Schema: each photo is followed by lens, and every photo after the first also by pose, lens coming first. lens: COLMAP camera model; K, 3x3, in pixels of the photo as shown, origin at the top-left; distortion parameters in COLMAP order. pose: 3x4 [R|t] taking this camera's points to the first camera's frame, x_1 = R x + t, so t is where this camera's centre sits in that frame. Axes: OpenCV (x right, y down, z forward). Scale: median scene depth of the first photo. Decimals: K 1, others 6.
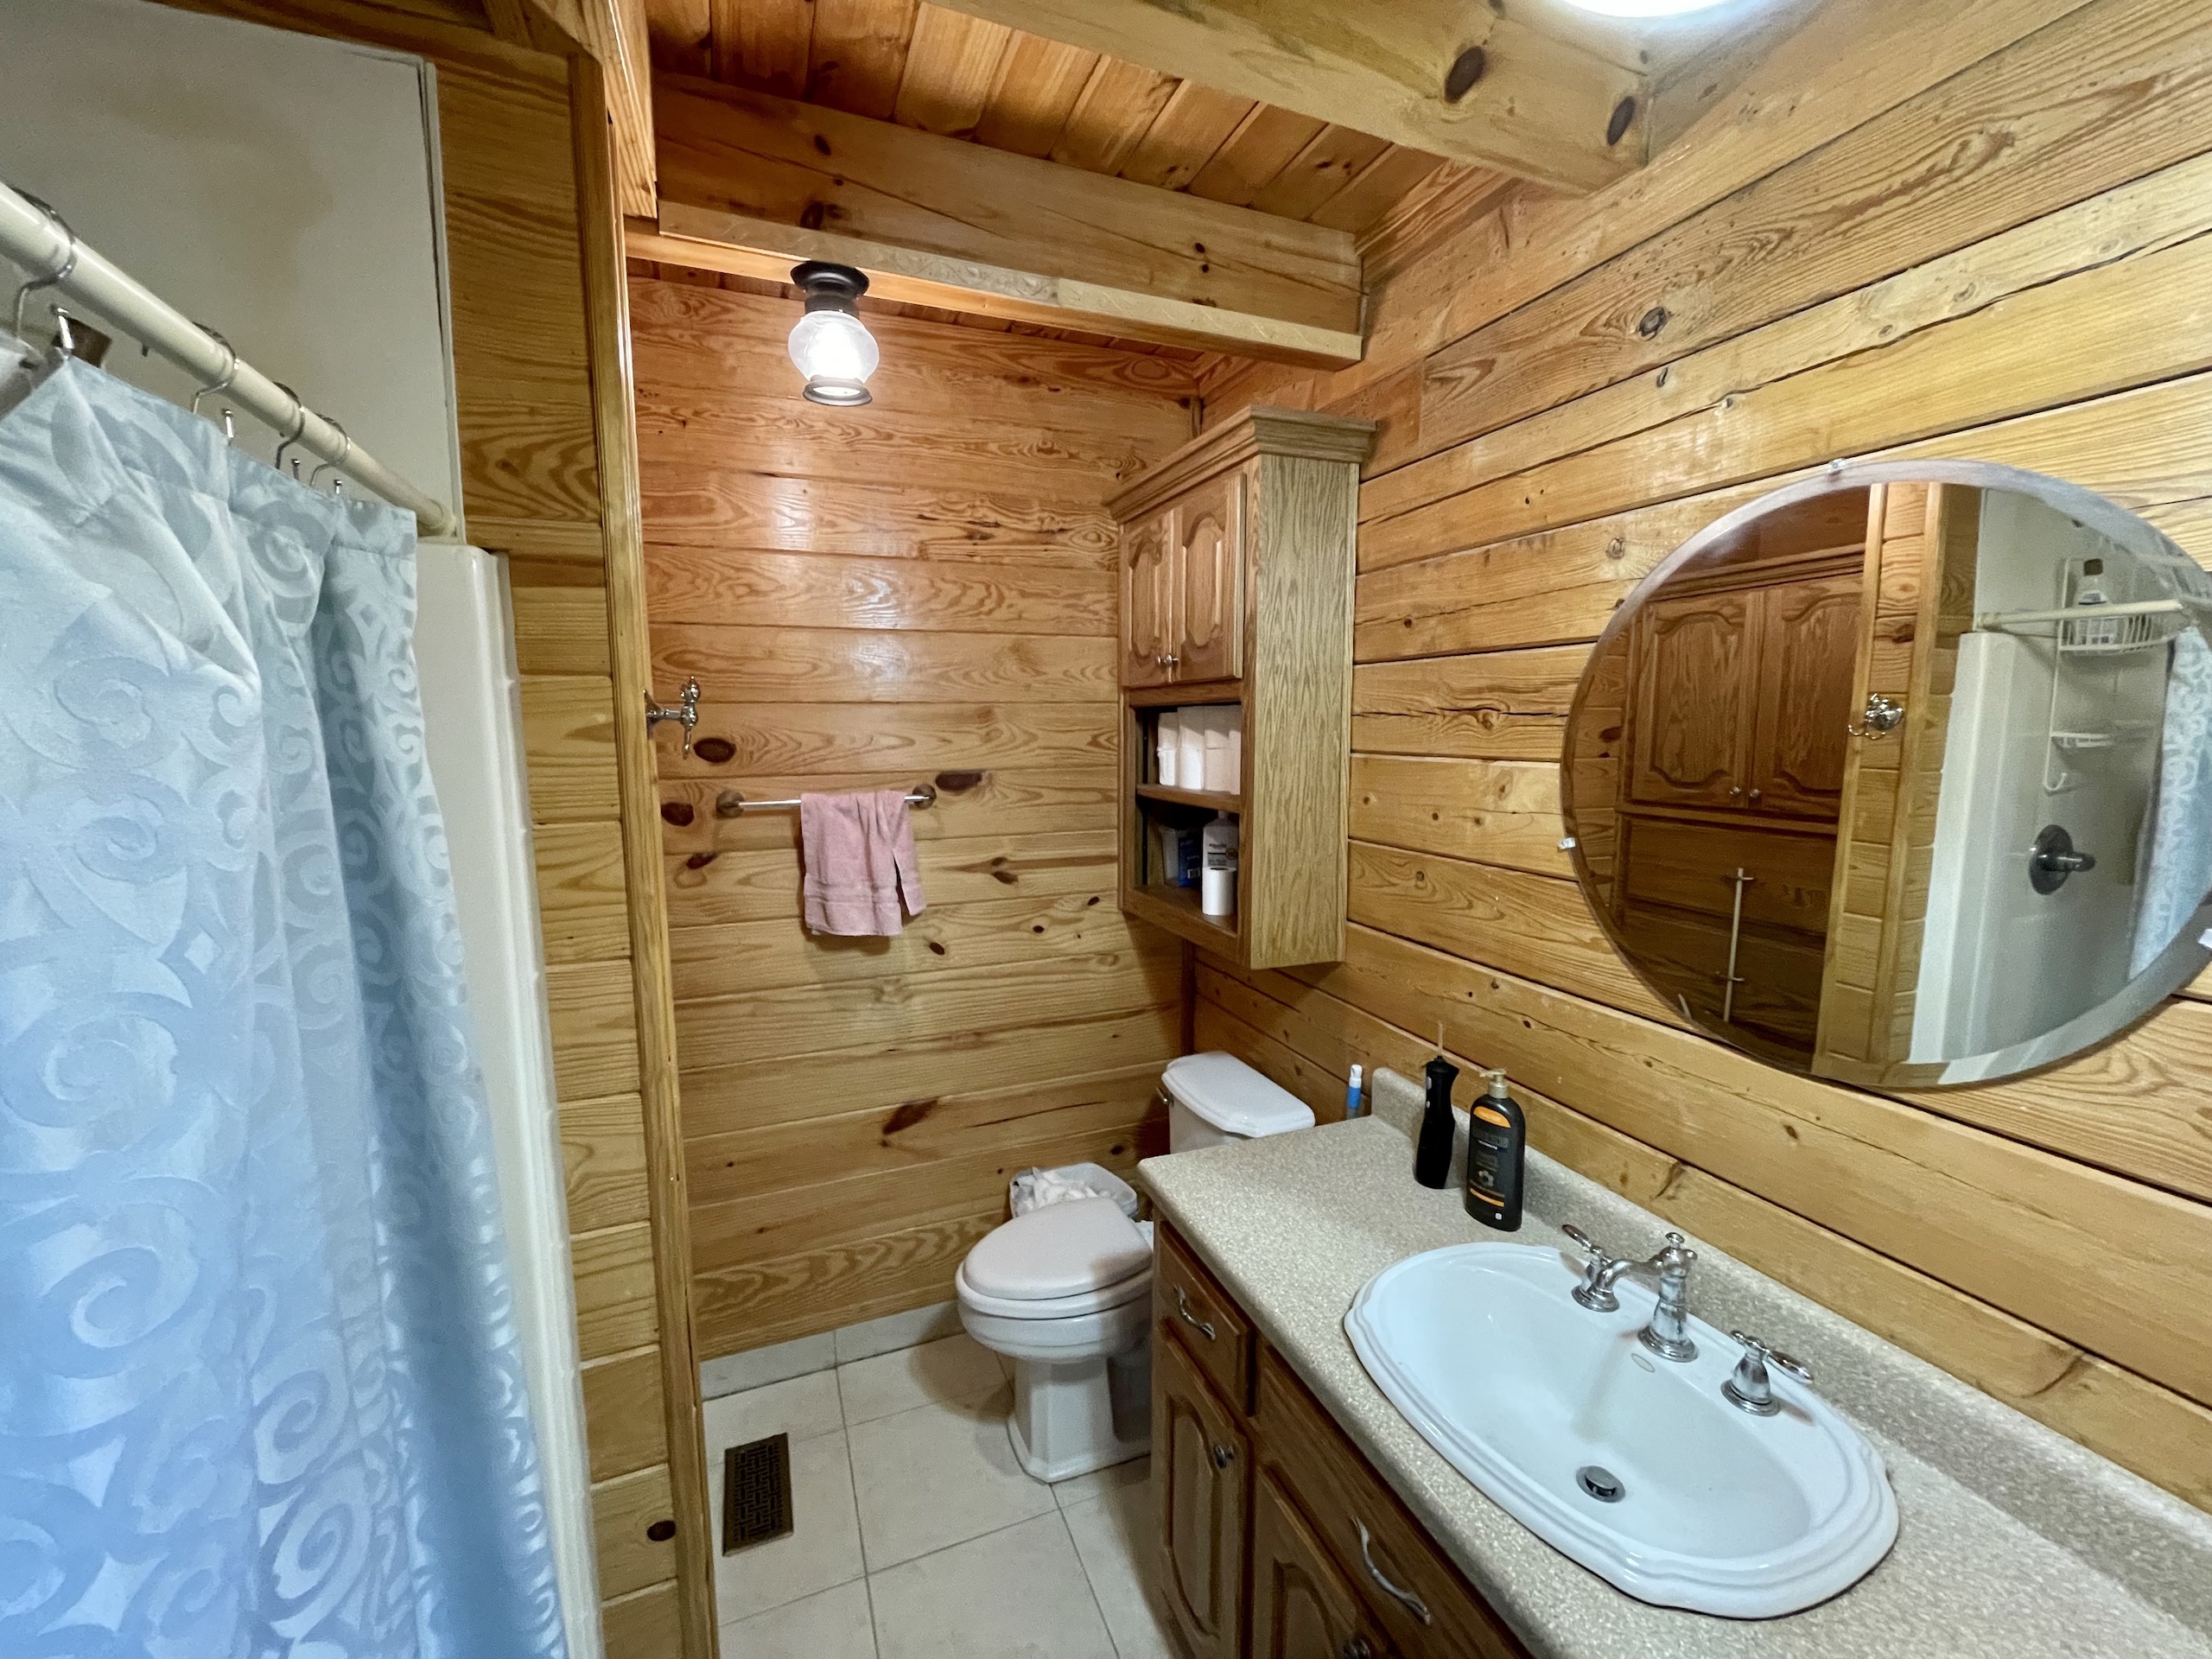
lens RADIAL K [[888.7, 0, 1105.3], [0, 888.7, 833.1], [0, 0, 1]] dist [-0.003451, -0.000444]
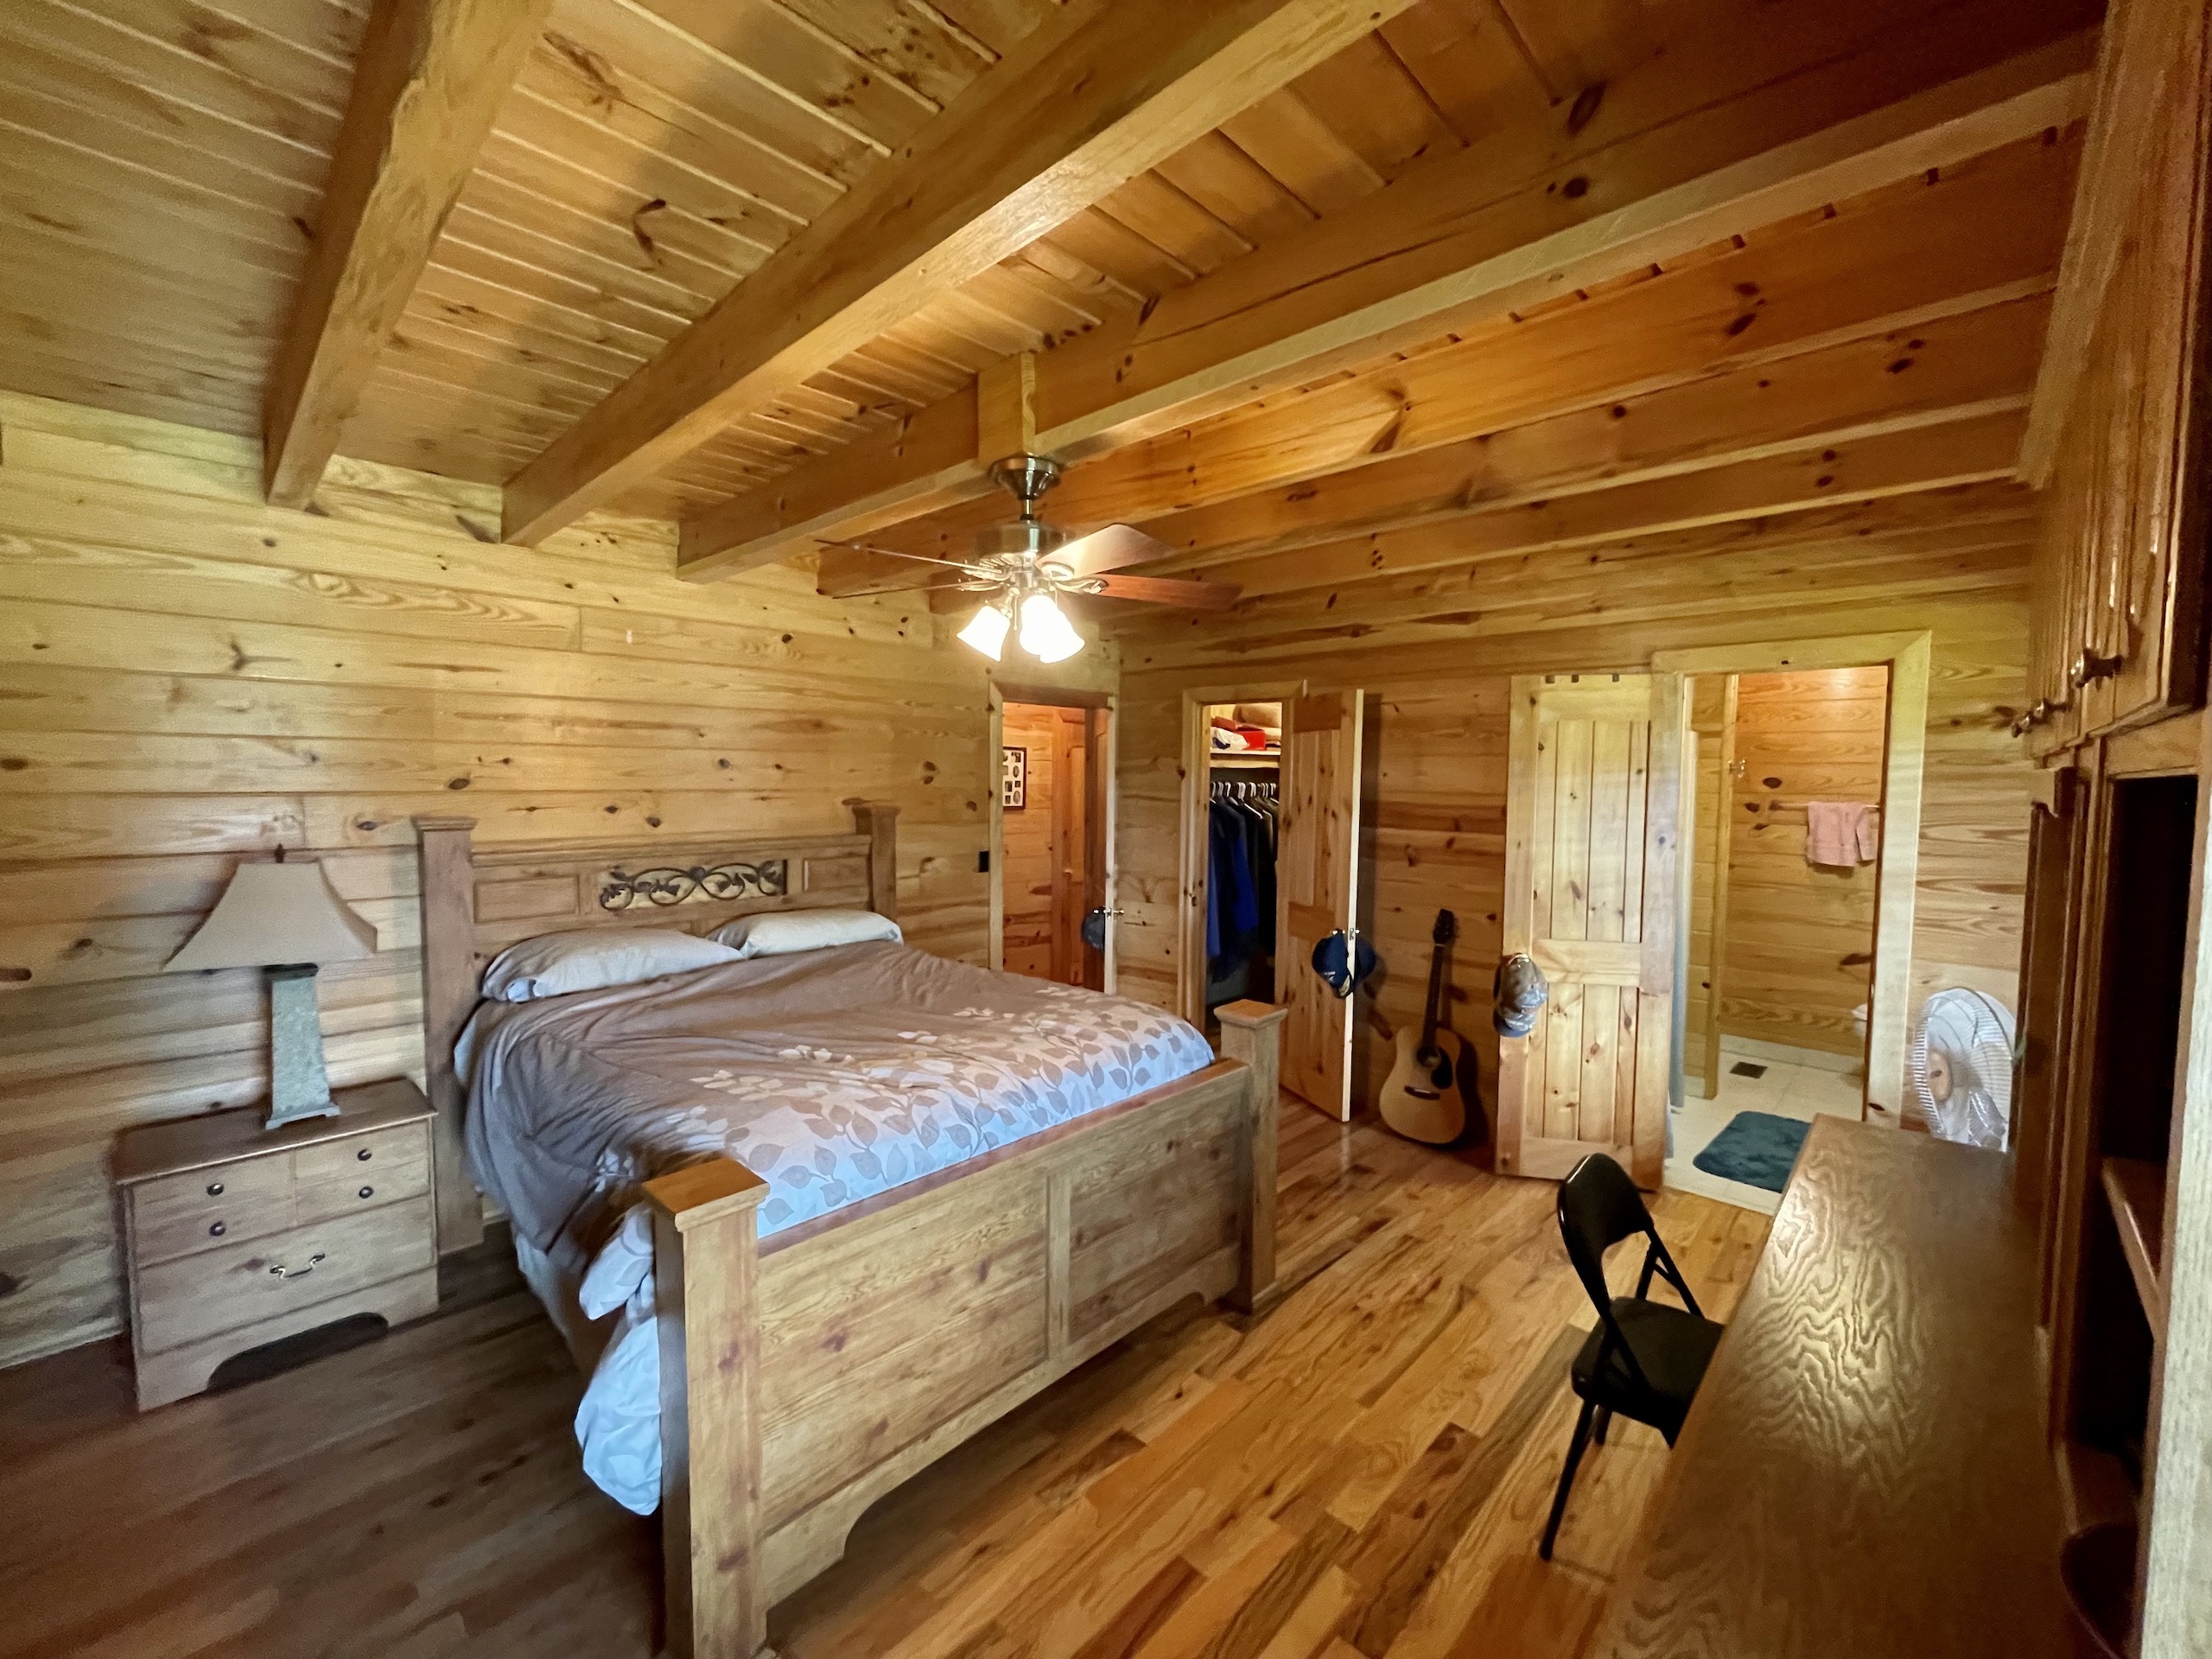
lens RADIAL K [[888.7, 0, 1104.3], [0, 888.7, 829.3], [0, 0, 1]] dist [-0.003451, -0.000444]
pose [[0.400438, 0.063433, -0.914125, 1.080596], [-0.121678, 0.992448, 0.015566, 0.223165], [0.908209, 0.104996, 0.405132, -1.677920]]
